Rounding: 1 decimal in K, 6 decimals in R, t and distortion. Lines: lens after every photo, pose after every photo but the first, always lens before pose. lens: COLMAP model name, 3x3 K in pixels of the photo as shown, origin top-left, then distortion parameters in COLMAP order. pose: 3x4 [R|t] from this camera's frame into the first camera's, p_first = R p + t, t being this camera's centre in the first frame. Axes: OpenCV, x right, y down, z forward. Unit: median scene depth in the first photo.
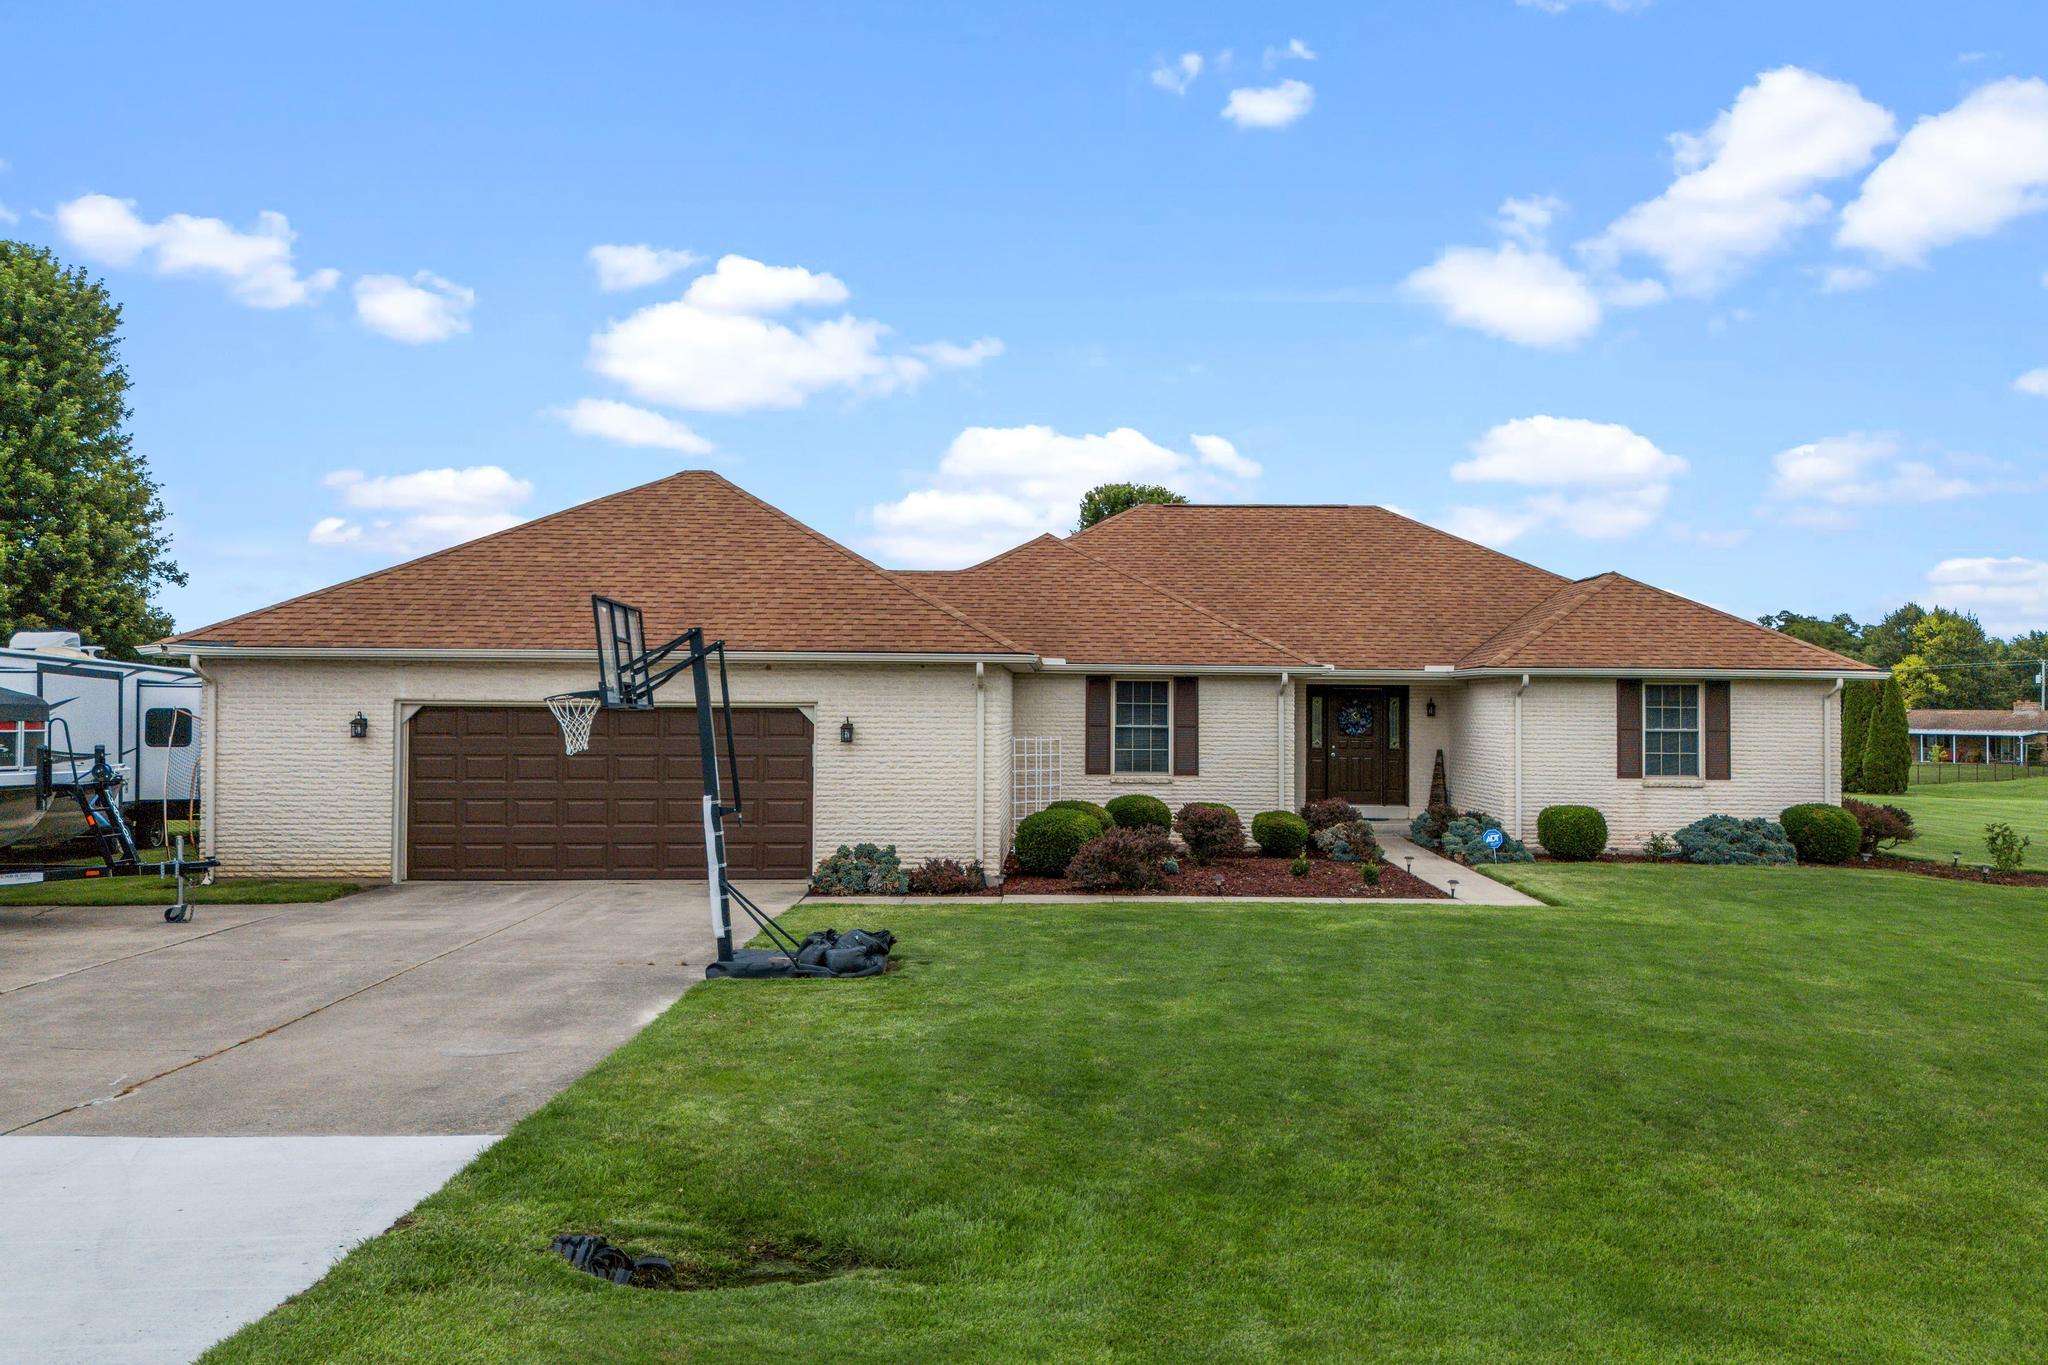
lens RADIAL K [[1439.4, 0, 1091.4], [0, 1439.4, 723.4], [0, 0, 1]] dist [0.049526, -0.005400]
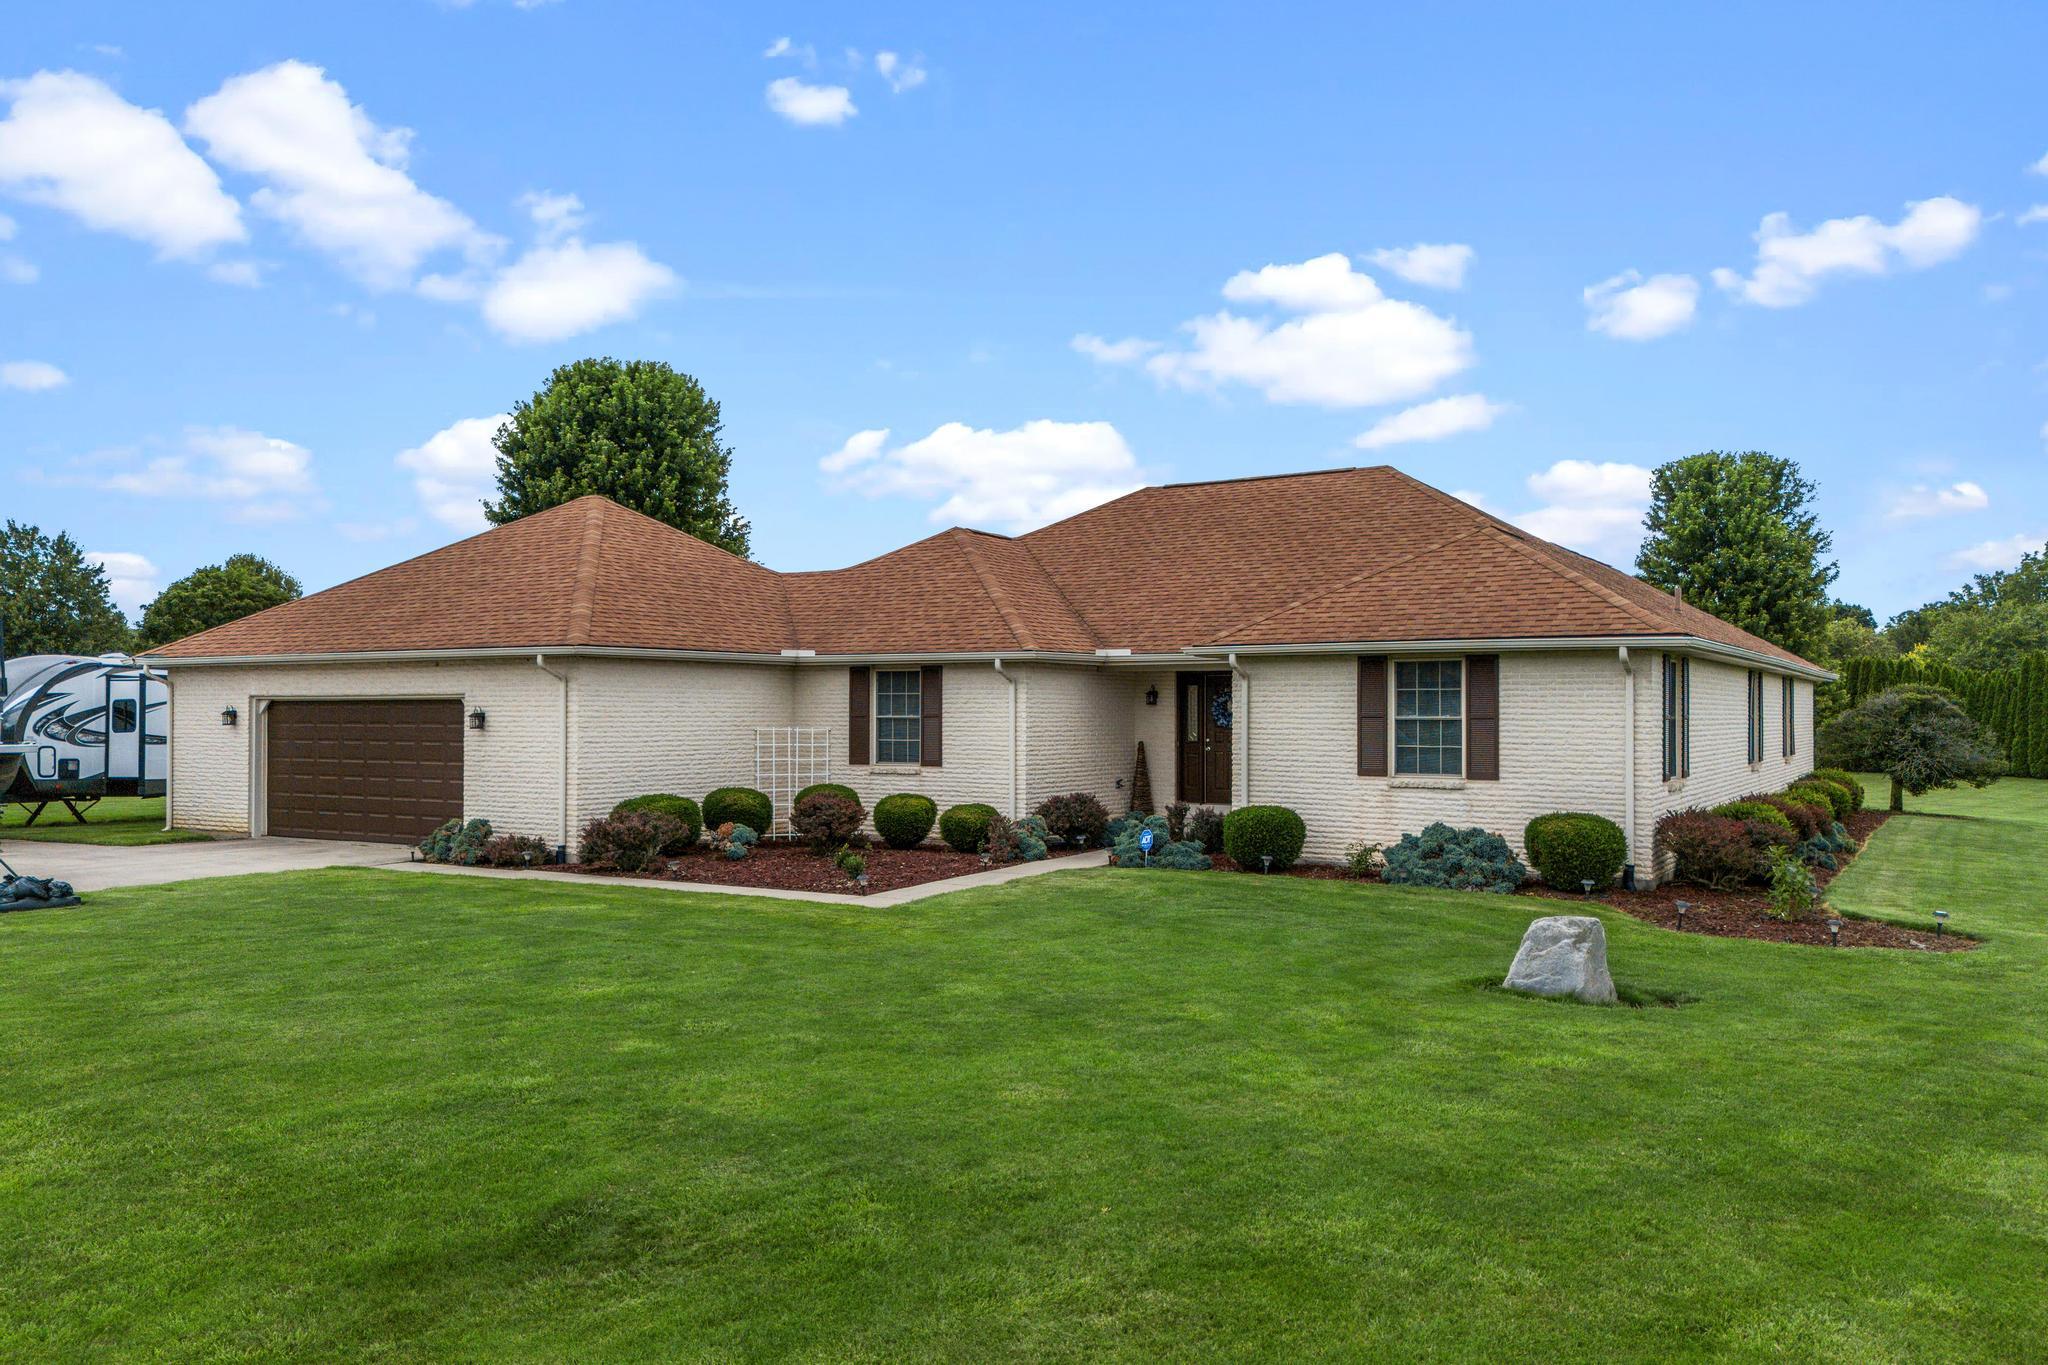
lens RADIAL K [[1439.4, 0, 1091.4], [0, 1439.4, 723.4], [0, 0, 1]] dist [0.049526, -0.005400]
pose [[0.857402, -0.003046, -0.514638, 0.656931], [0.001015, 0.999991, -0.004228, 0.011081], [0.514646, 0.003103, 0.857397, 0.213756]]
